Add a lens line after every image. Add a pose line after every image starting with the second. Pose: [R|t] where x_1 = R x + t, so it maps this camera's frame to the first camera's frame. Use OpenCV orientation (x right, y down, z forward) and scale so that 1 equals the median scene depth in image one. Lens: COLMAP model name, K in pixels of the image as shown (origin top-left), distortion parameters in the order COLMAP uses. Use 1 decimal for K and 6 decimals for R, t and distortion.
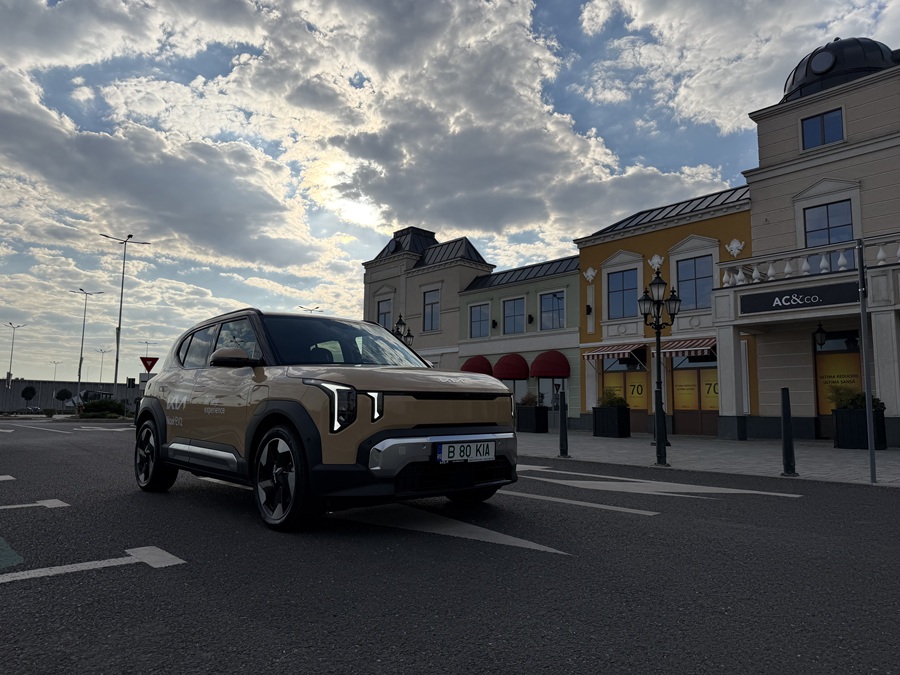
lens RADIAL K [[627.1, 0, 450.0], [0, 627.1, 337.5], [0, 0, 1]] dist [0.073606, -0.082500]
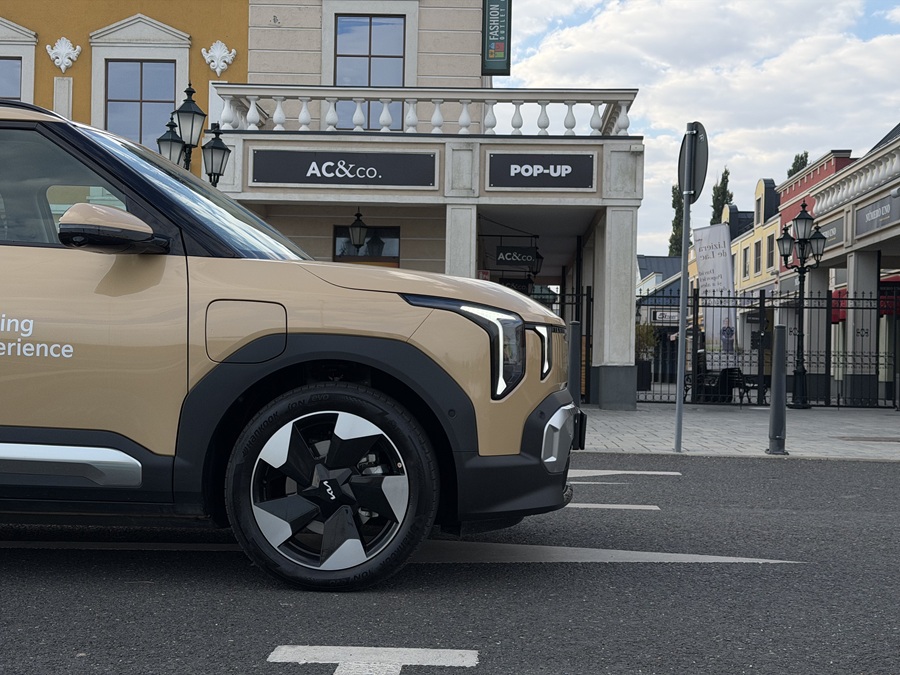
lens RADIAL K [[1260.7, 0, 450.0], [0, 1260.7, 337.5], [0, 0, 1]] dist [0.117101, -0.000570]
pose [[0.706995, 0.021601, 0.706889, -0.238432], [-0.098330, 0.992827, 0.068007, 0.007141], [-0.700349, -0.117589, 0.704048, 0.065878]]
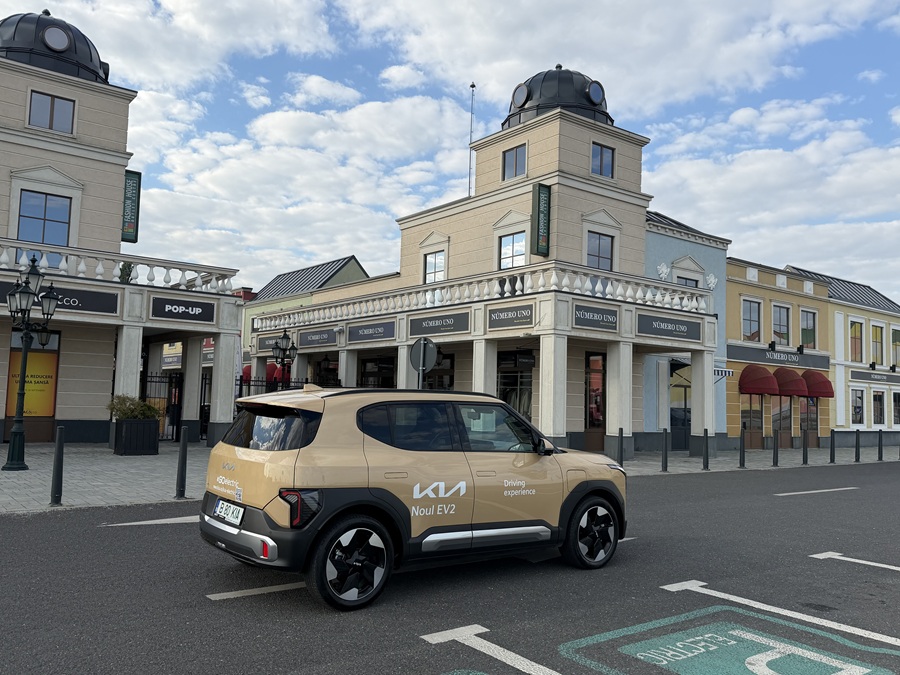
lens RADIAL K [[741.6, 0, 454.9], [0, 741.6, 352.0], [0, 0, 1]] dist [0.126756, -0.219547]
pose [[0.074872, 0.058270, 0.995489, -0.532374], [-0.145922, 0.988185, -0.046868, -0.016077], [-0.986459, -0.141754, 0.082491, 0.323718]]
